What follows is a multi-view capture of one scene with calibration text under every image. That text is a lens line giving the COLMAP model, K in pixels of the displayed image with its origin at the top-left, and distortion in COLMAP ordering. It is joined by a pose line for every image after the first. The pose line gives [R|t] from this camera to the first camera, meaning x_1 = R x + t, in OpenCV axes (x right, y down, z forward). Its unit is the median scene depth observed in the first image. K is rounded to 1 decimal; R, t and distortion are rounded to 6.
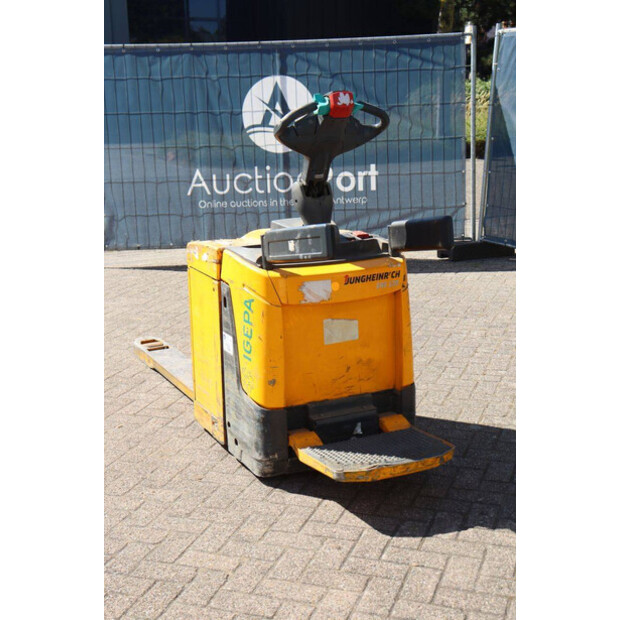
lens RADIAL K [[947.4, 0, 309.2], [0, 947.4, 309.2], [0, 0, 1]] dist [0.096864, 0.200583]
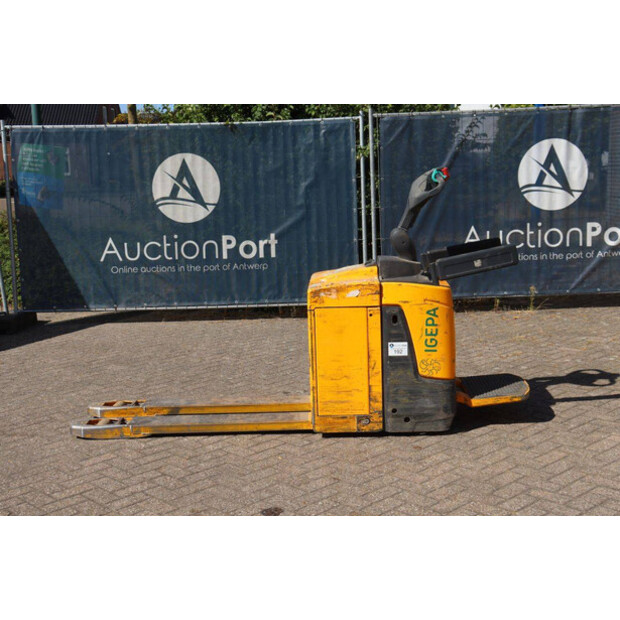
lens RADIAL K [[880.4, 0, 312.4], [0, 880.4, 309.7], [0, 0, 1]] dist [0.075977, 0.030328]
pose [[0.463420, -0.147318, 0.873807, -0.748679], [0.223029, 0.973732, 0.045883, -0.063212], [-0.857613, 0.173621, 0.484103, 0.286889]]
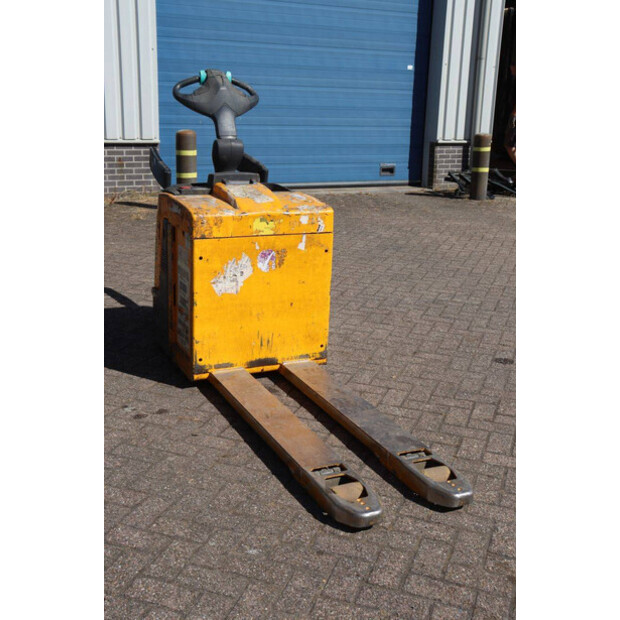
lens RADIAL K [[778.1, 0, 313.4], [0, 778.1, 307.7], [0, 0, 1]] dist [0.003445, 0.039902]
pose [[-0.999640, -0.026835, 0.000077, -0.070716], [-0.023509, 0.877116, 0.479703, -0.265639], [-0.012940, 0.479528, -0.877431, 1.214756]]
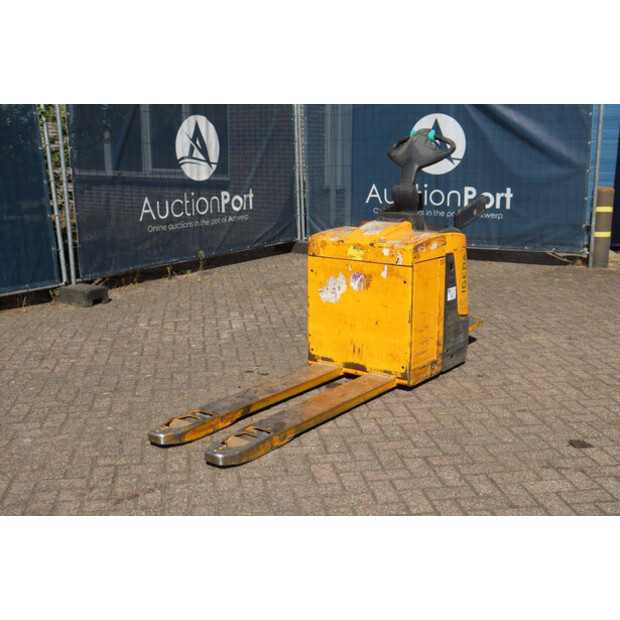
lens RADIAL K [[778.1, 0, 313.4], [0, 778.1, 307.7], [0, 0, 1]] dist [0.003445, 0.039902]
pose [[-0.453305, -0.172545, 0.874495, -0.640492], [0.208889, 0.933200, 0.292409, -0.209498], [-0.866533, 0.315223, -0.386982, 1.003404]]
